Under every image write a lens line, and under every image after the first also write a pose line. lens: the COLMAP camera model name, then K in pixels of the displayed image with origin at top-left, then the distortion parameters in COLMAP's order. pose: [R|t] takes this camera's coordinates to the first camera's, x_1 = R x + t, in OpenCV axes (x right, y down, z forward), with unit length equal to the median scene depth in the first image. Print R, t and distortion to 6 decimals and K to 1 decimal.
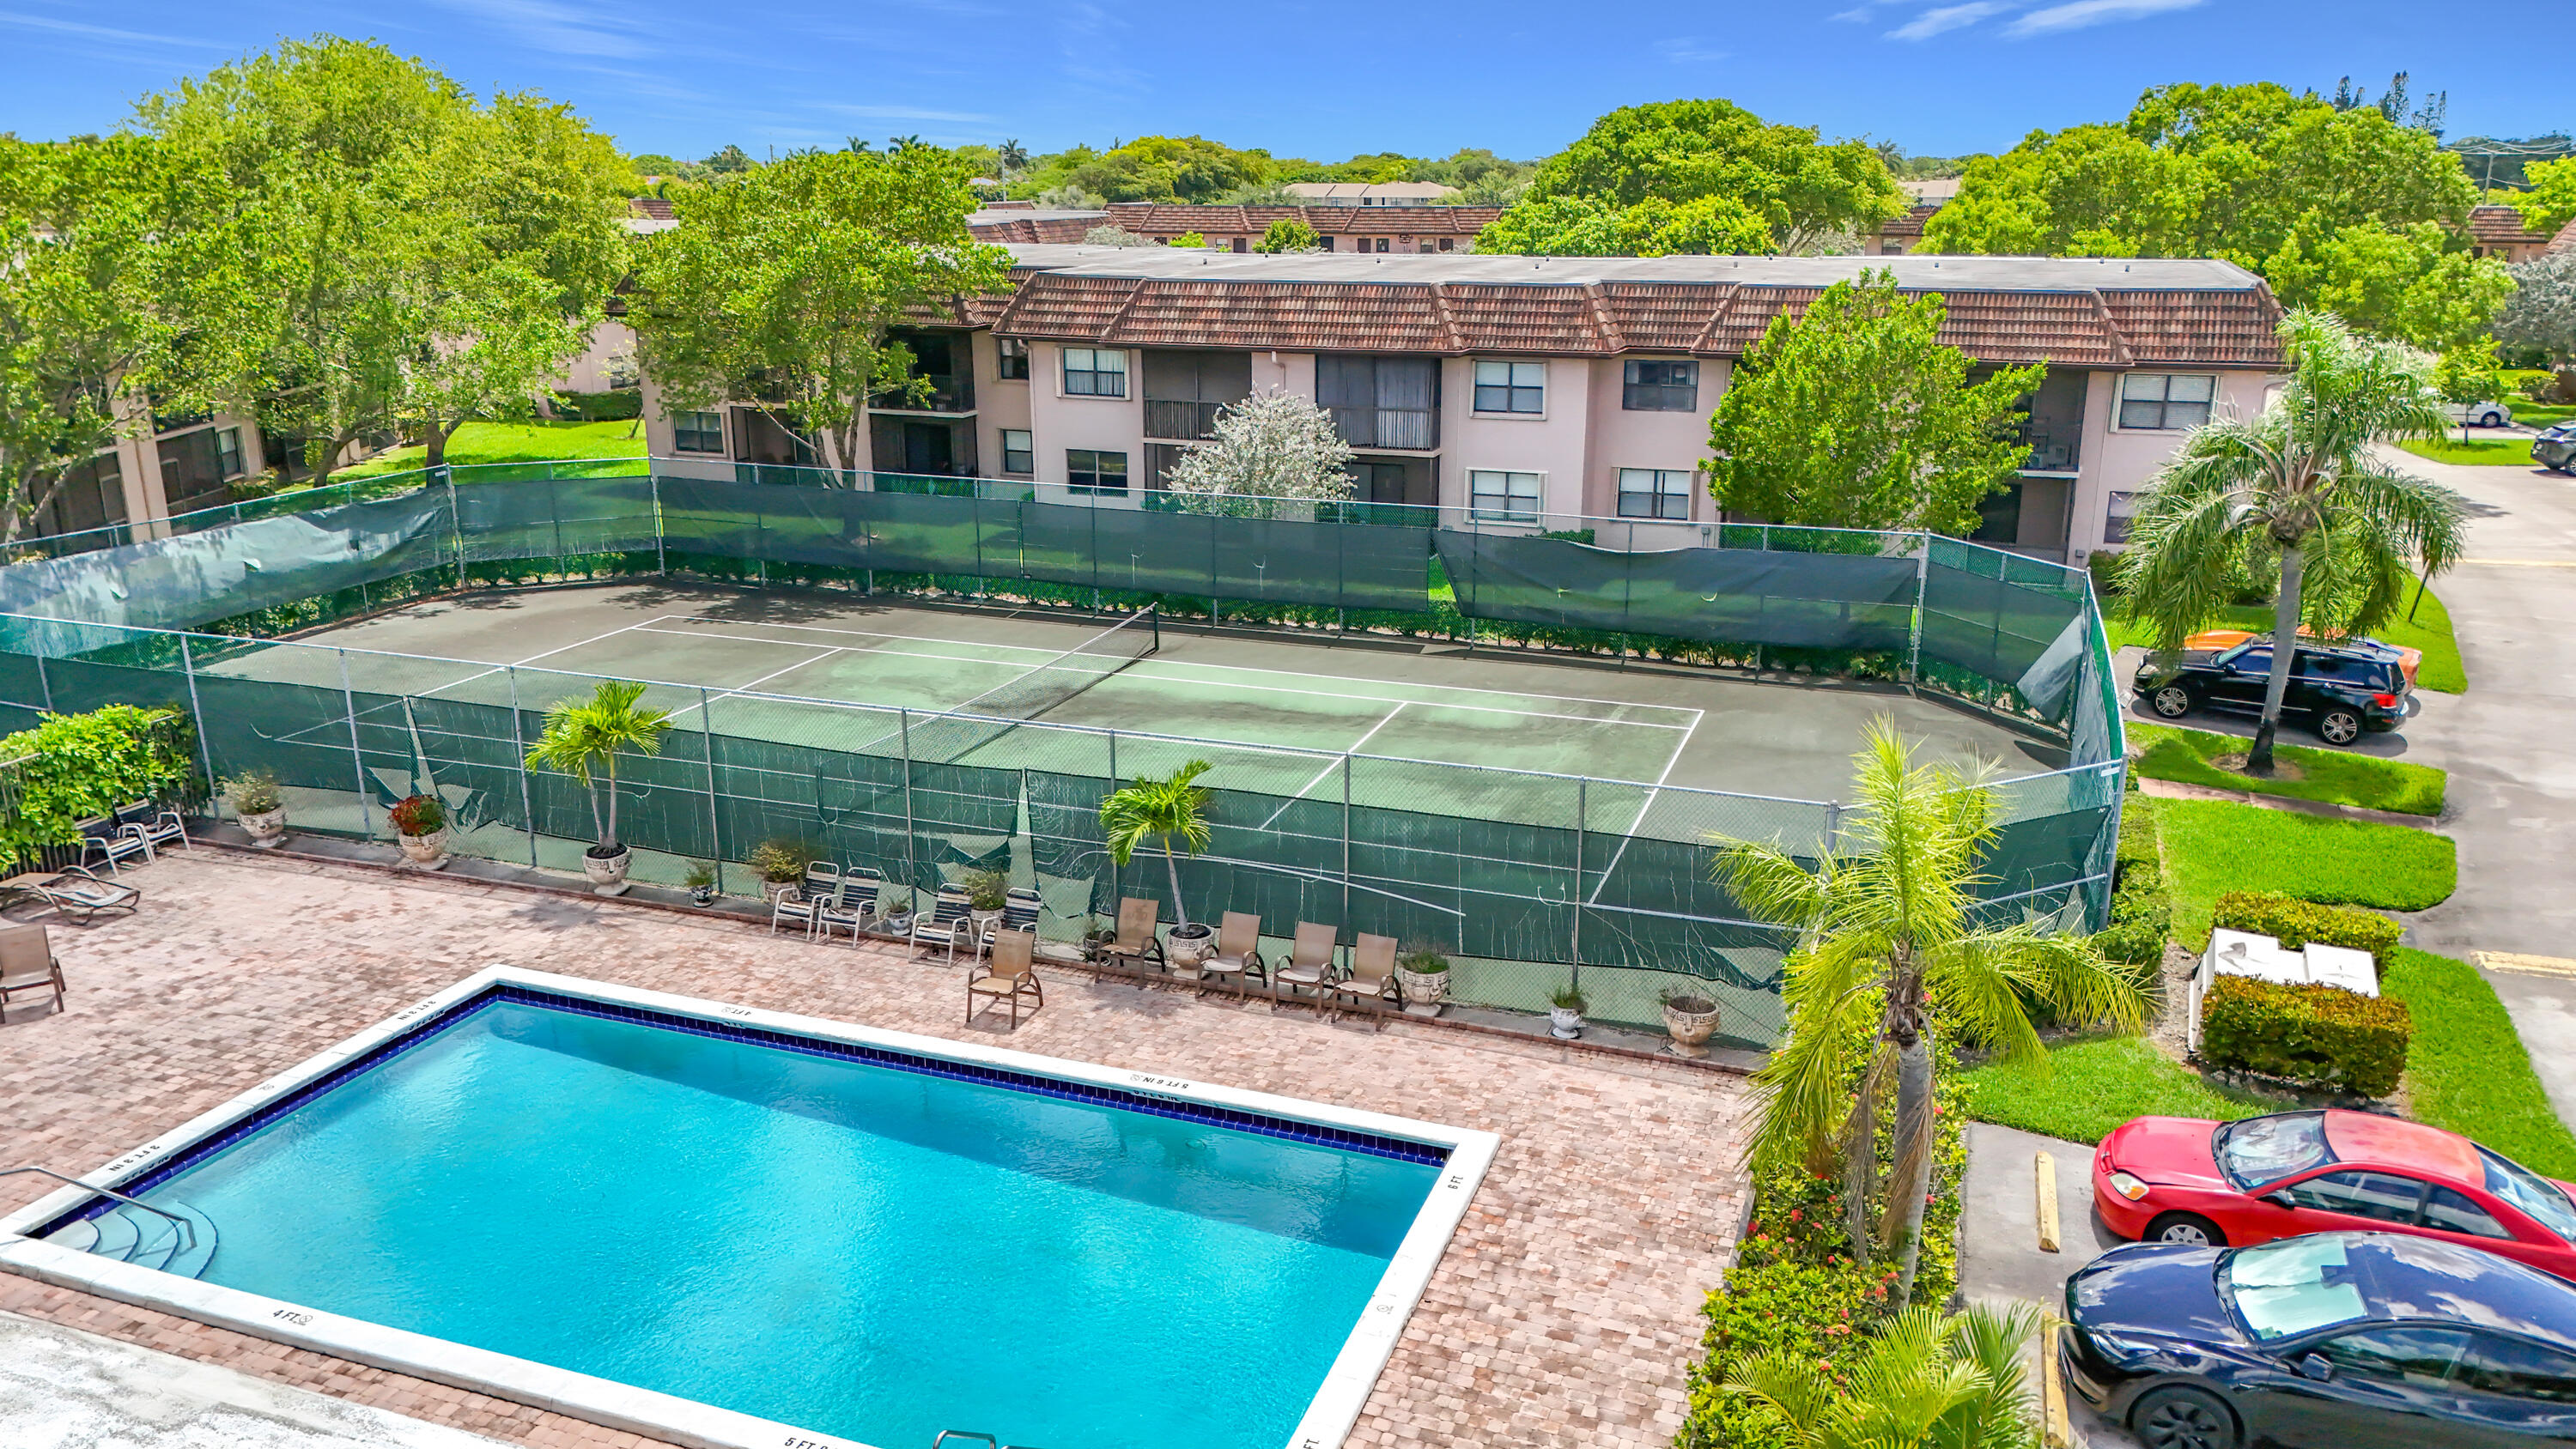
lens RADIAL K [[1943.5, 0, 1288.0], [0, 1943.5, 724.5], [0, 0, 1]] dist [0.056339, -0.079205]
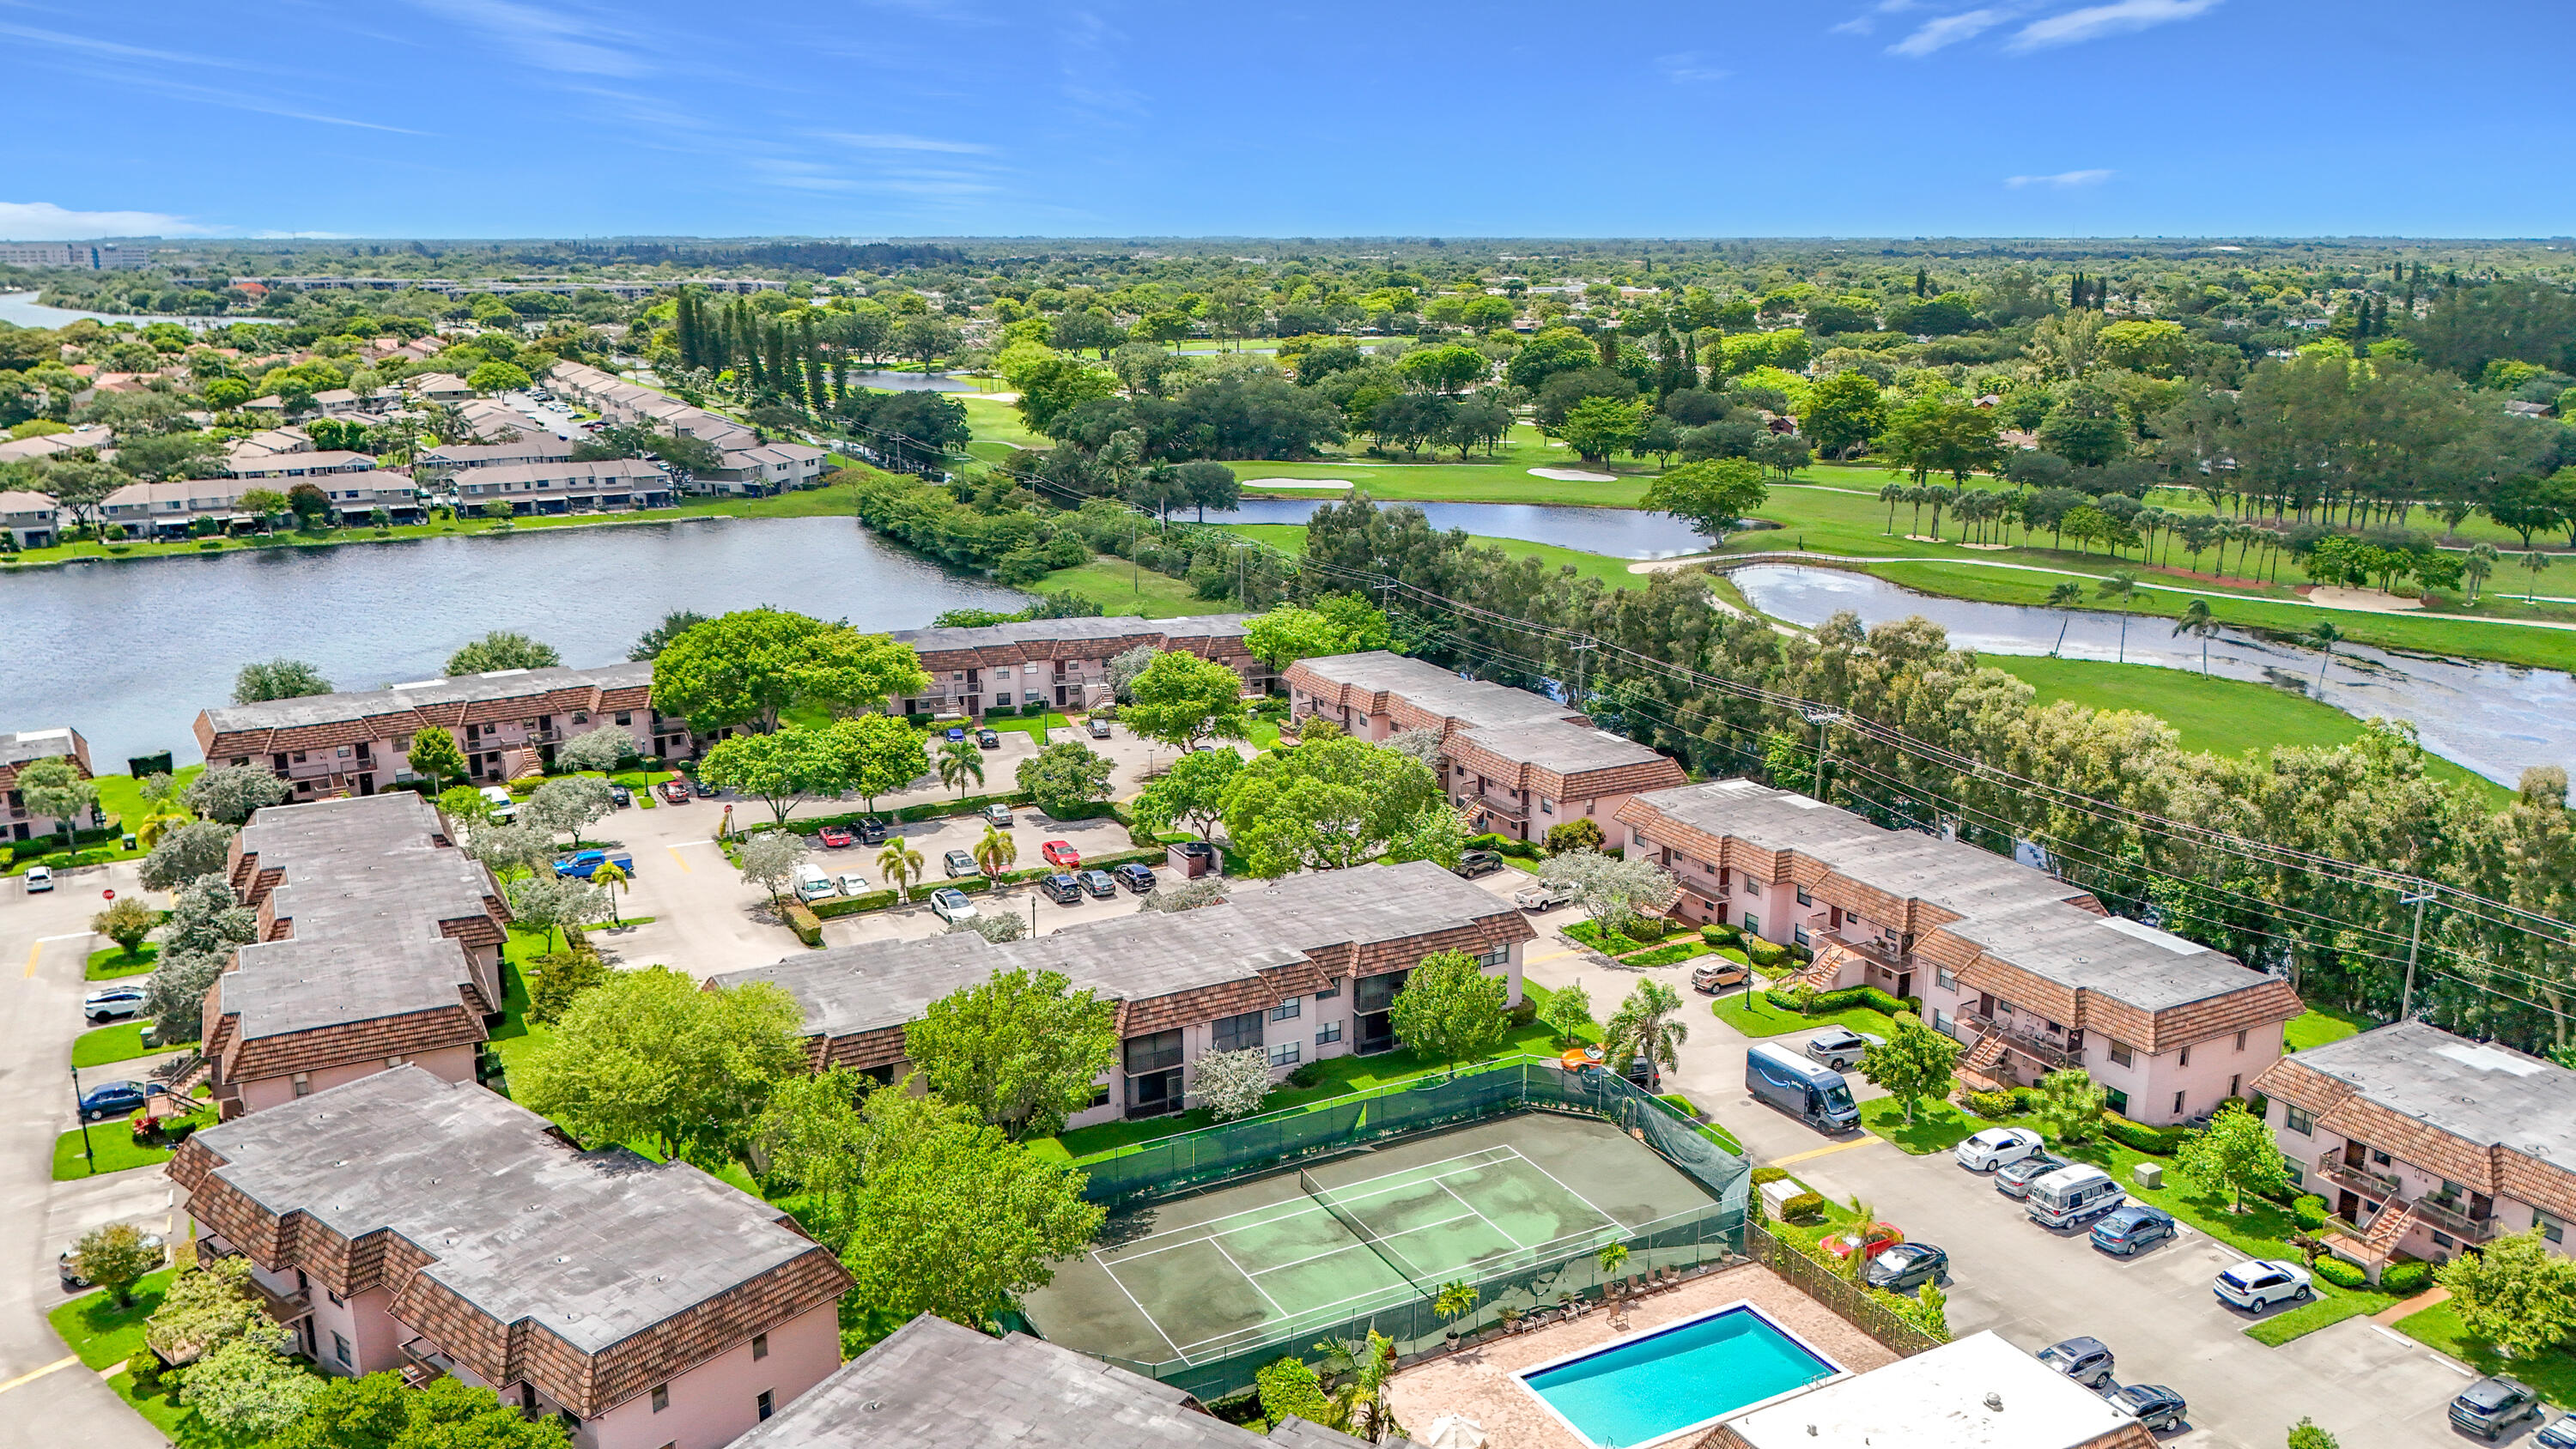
lens RADIAL K [[1943.5, 0, 1288.0], [0, 1943.5, 724.5], [0, 0, 1]] dist [0.056339, -0.079205]
pose [[0.669629, -0.182220, 0.719995, -1.421957], [0.211310, 0.976113, 0.050512, -0.600436], [-0.712001, 0.118318, 0.692138, -0.580074]]
